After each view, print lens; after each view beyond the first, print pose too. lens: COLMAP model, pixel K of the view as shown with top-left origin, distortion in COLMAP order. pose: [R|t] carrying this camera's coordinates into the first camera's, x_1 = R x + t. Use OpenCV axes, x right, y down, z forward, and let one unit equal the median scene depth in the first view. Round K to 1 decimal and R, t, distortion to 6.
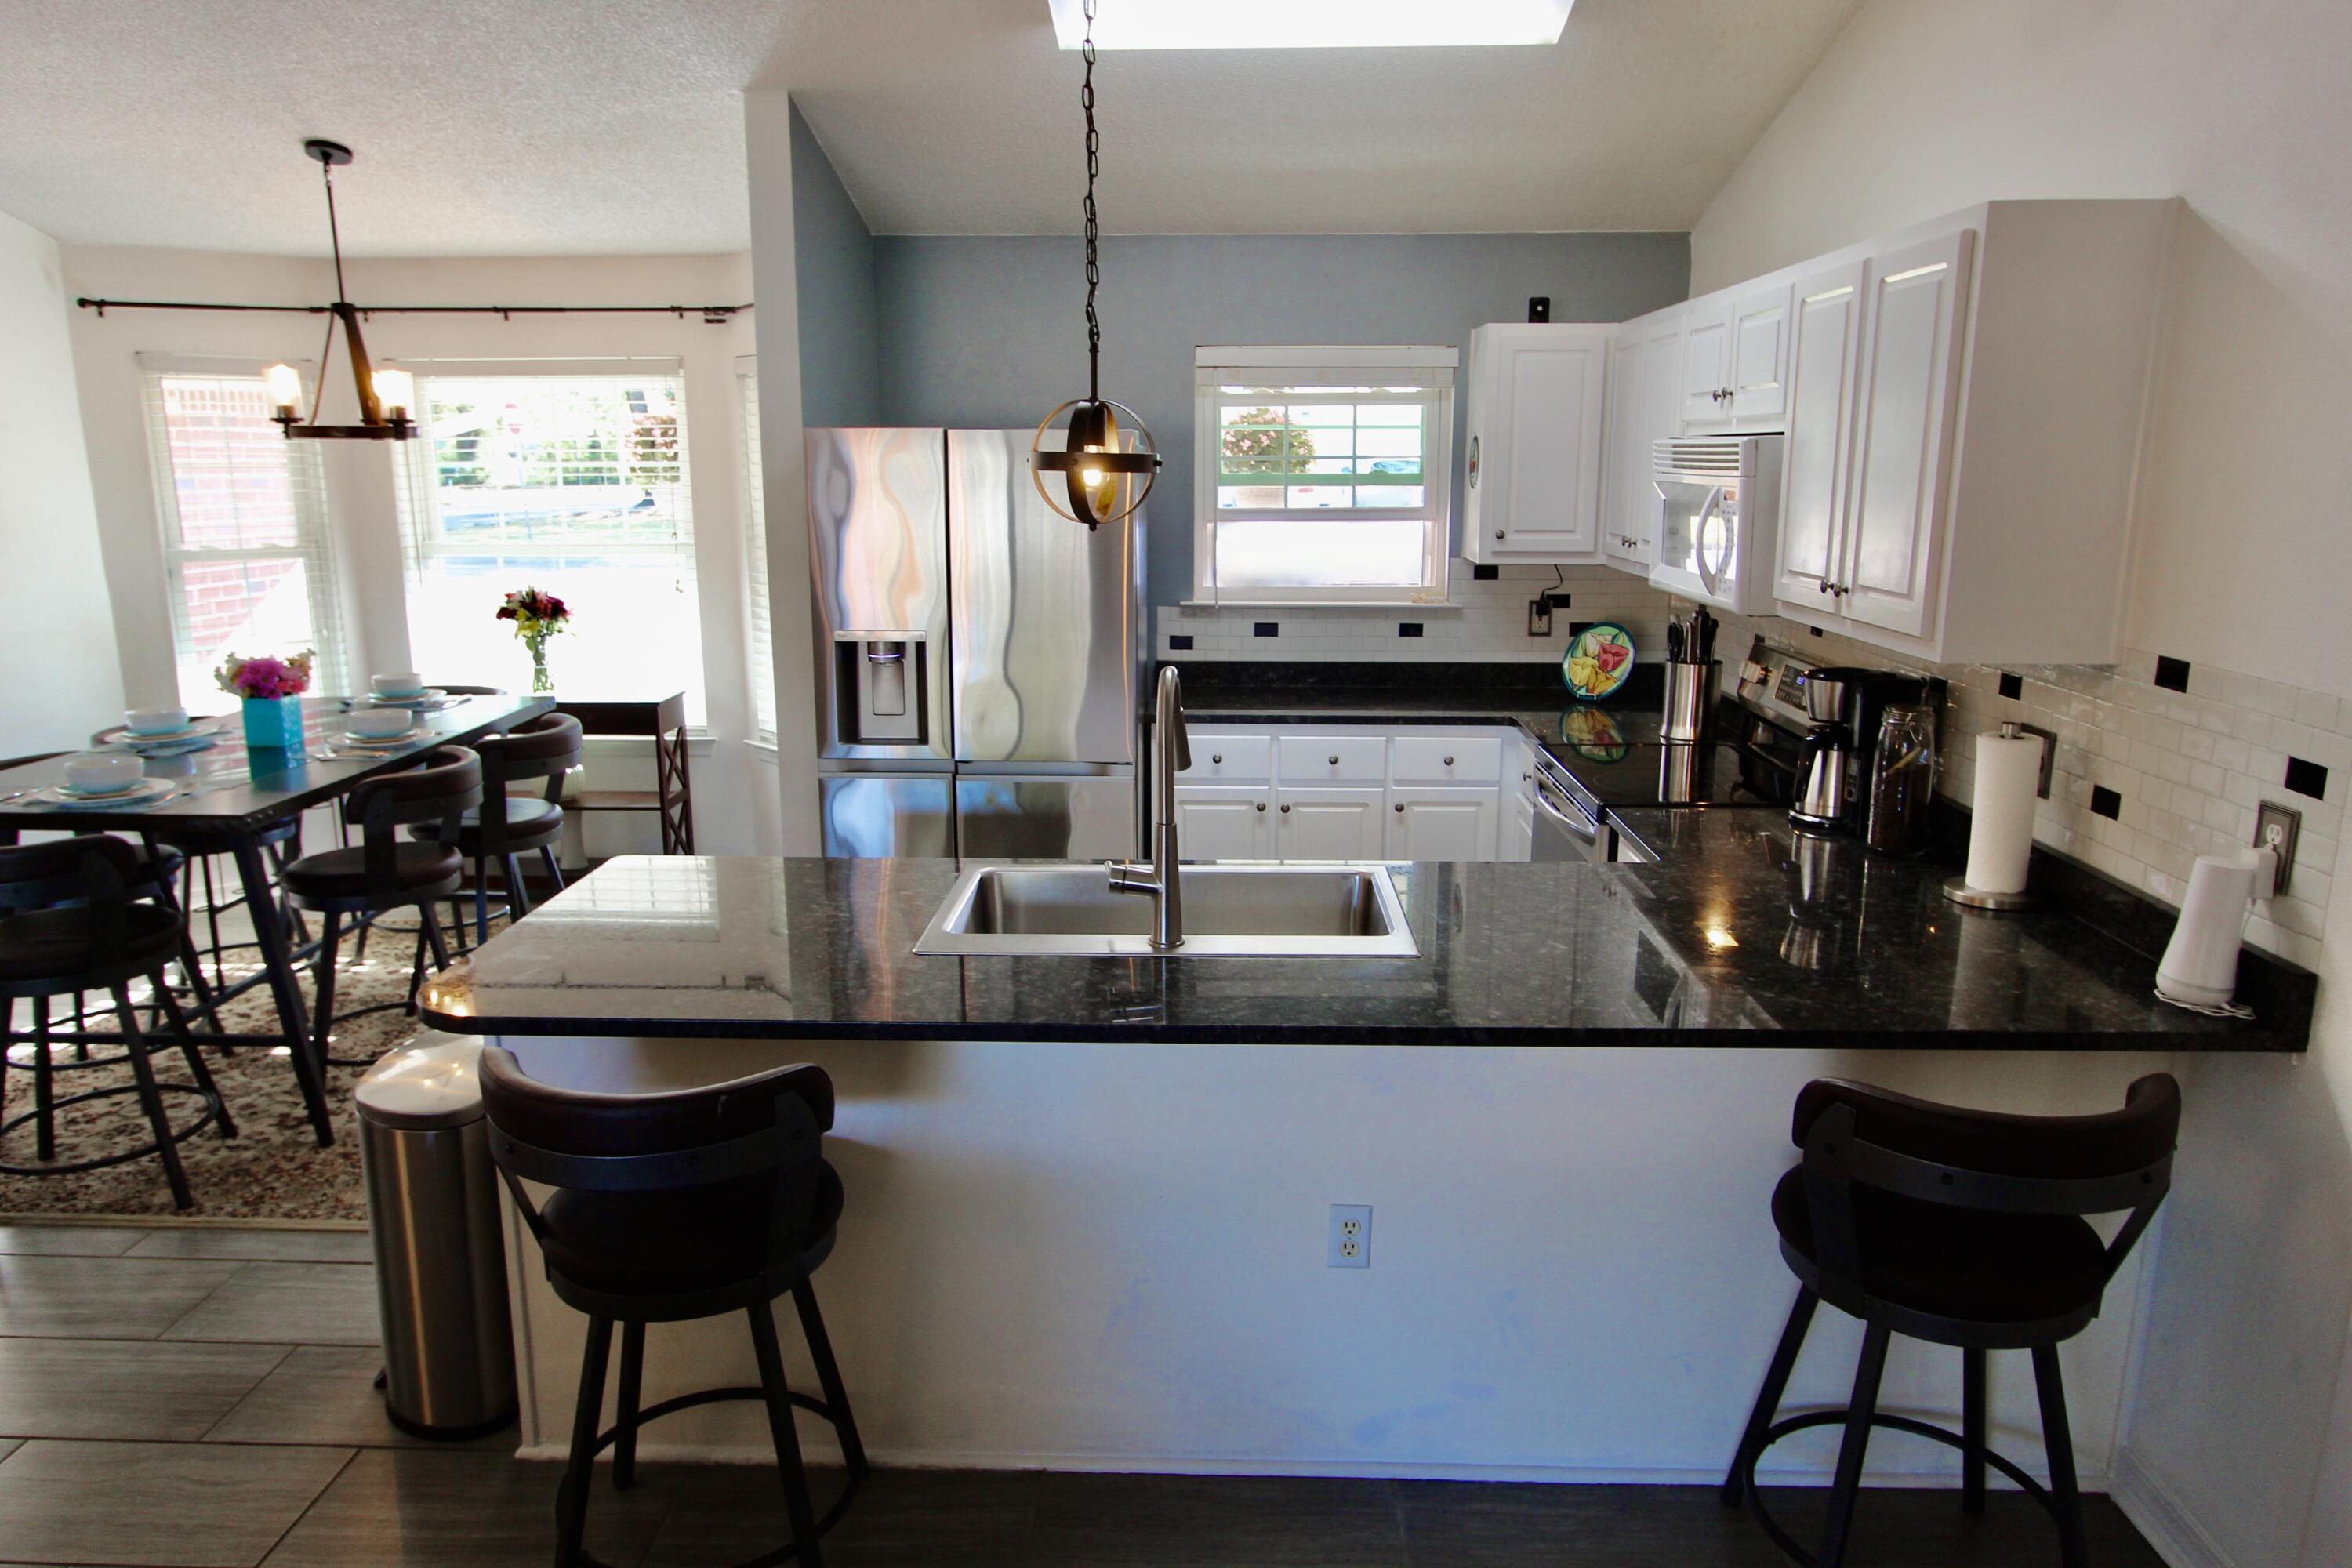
lens RADIAL K [[1539.0, 0, 1173.9], [0, 1539.0, 778.4], [0, 0, 1]] dist [-0.013426, 0.010400]
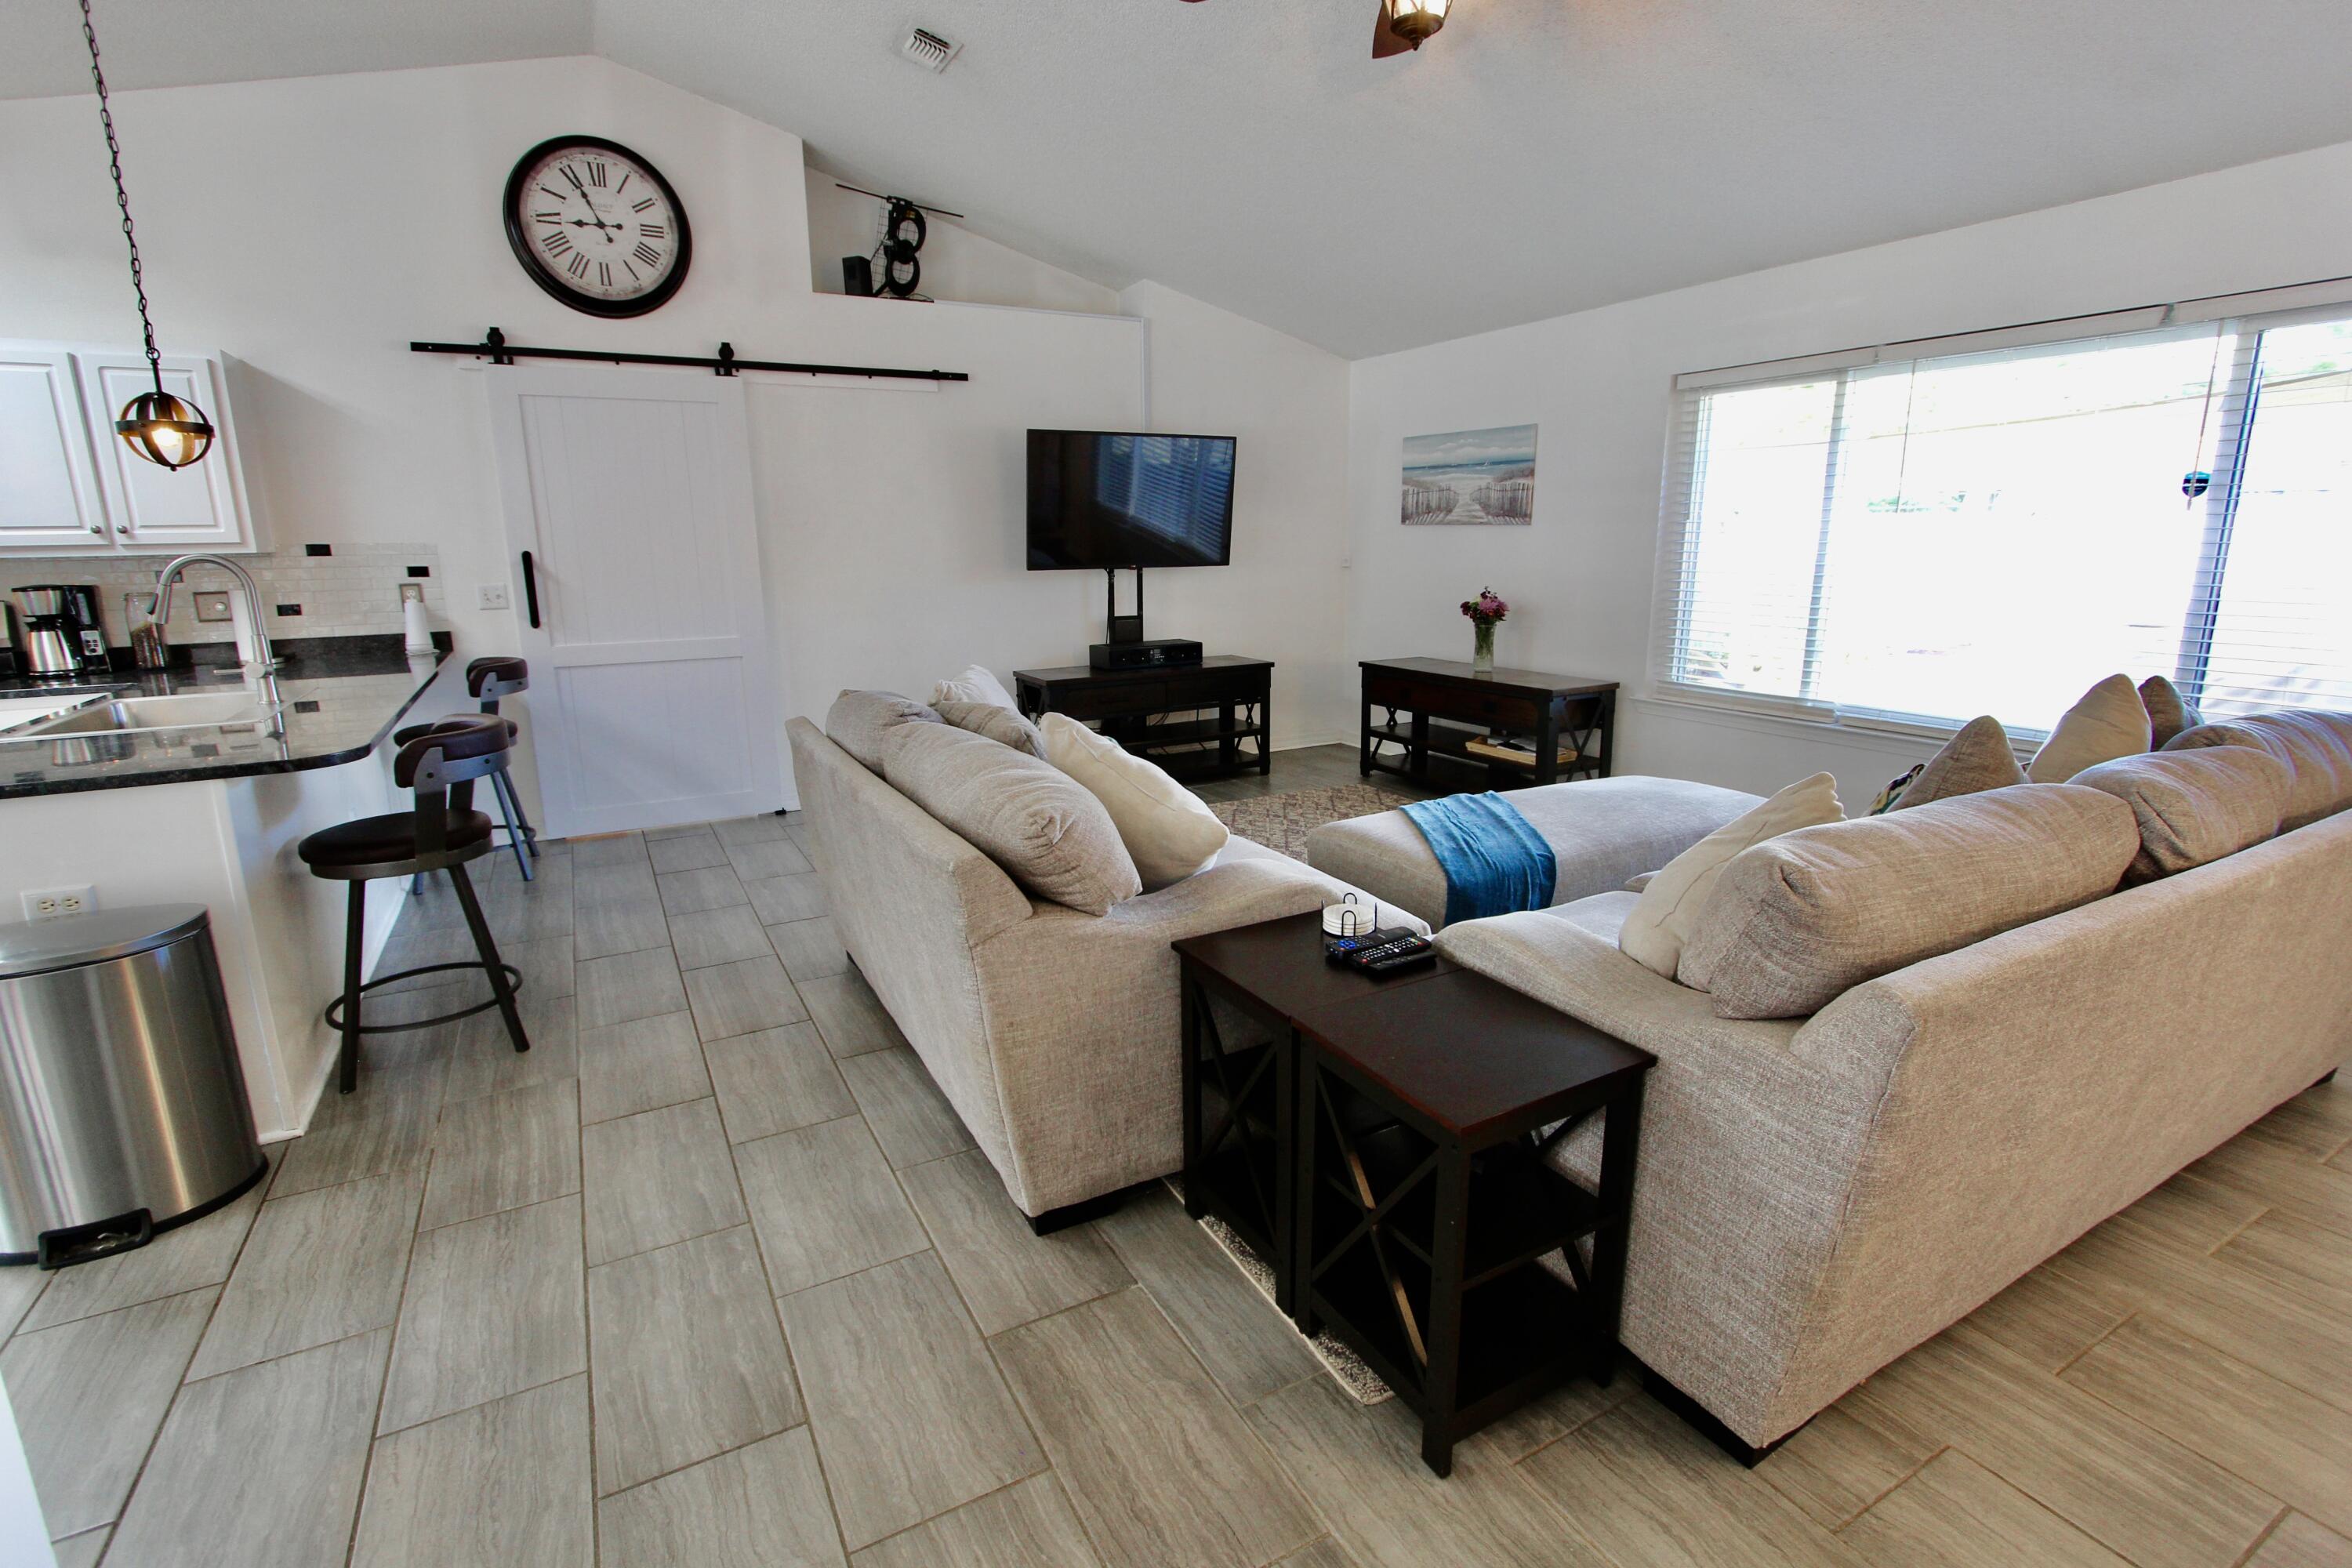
lens RADIAL K [[1087.2, 0, 1175.8], [0, 1087.2, 778.9], [0, 0, 1]] dist [-0.017911, 0.003115]
pose [[-0.517722, -0.180699, 0.836248, -0.943130], [0.189243, 0.929042, 0.317911, -0.006865], [-0.834356, 0.322844, -0.446790, 0.401349]]
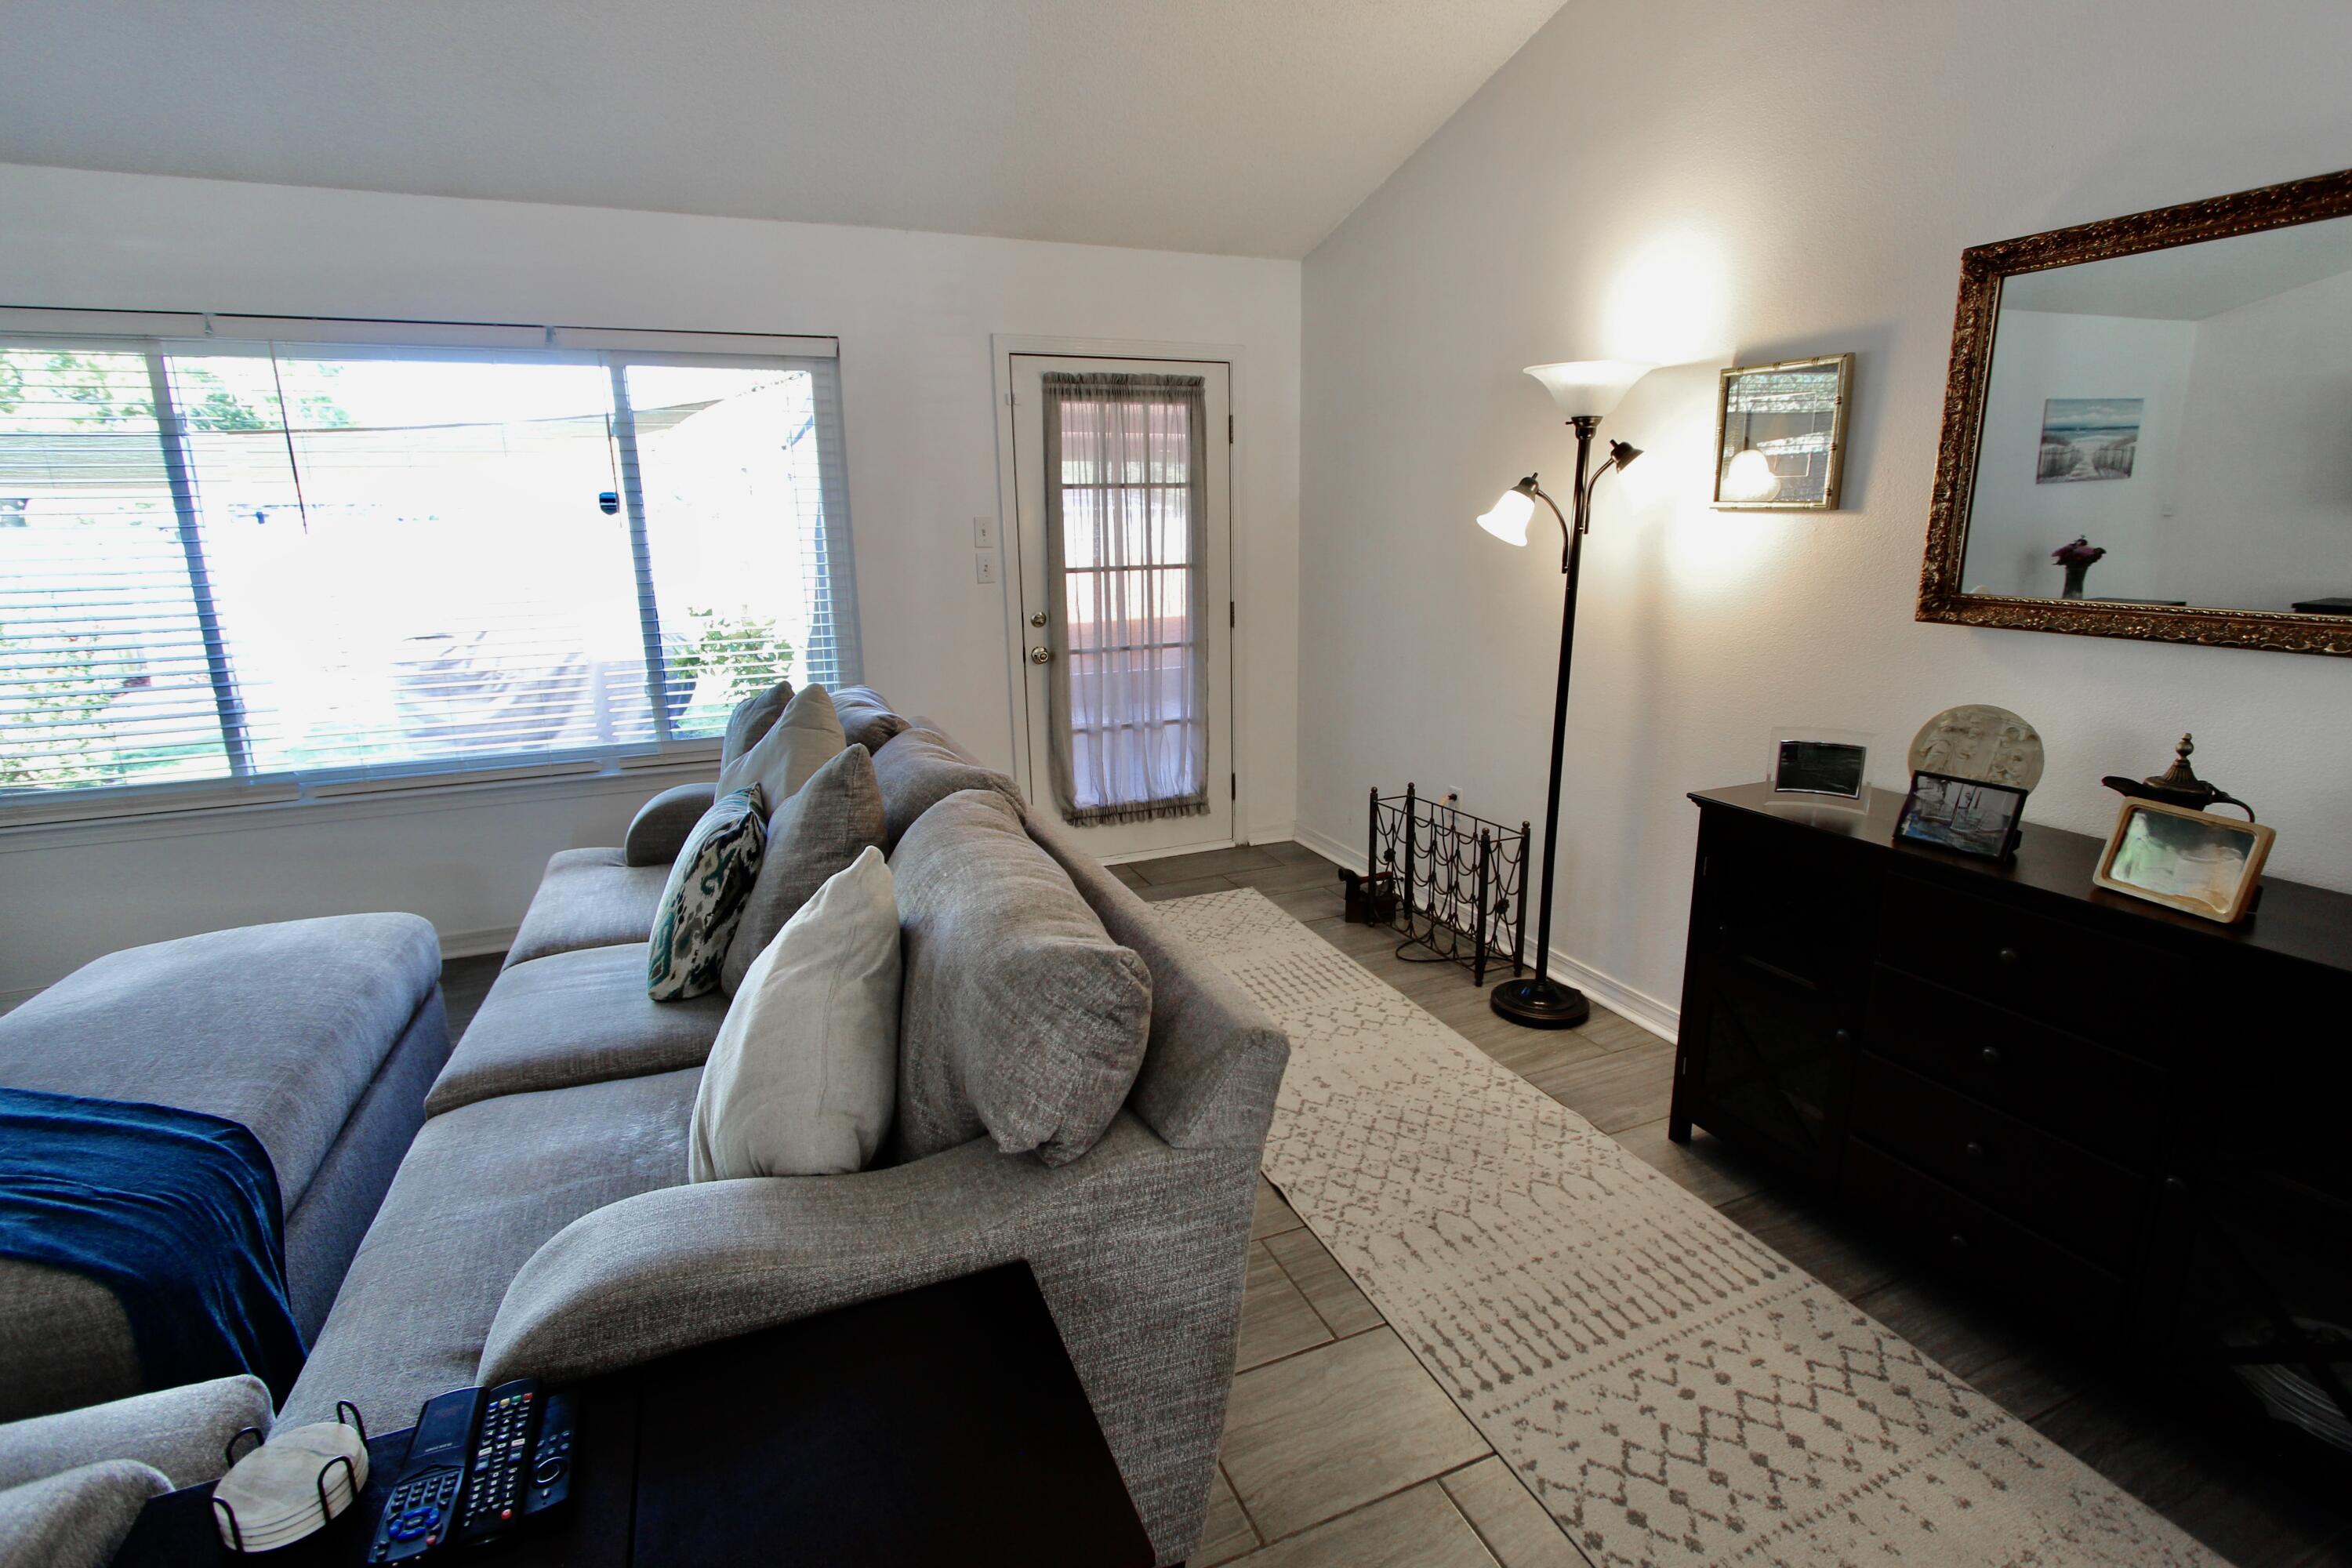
lens RADIAL K [[1087.2, 0, 1181.9], [0, 1087.2, 782.8], [0, 0, 1]] dist [-0.017911, 0.003115]
pose [[-0.907624, 0.112362, -0.404467, -0.655794], [-0.070757, 0.908778, 0.411238, 0.002420], [0.413778, 0.401868, -0.816878, 0.323152]]
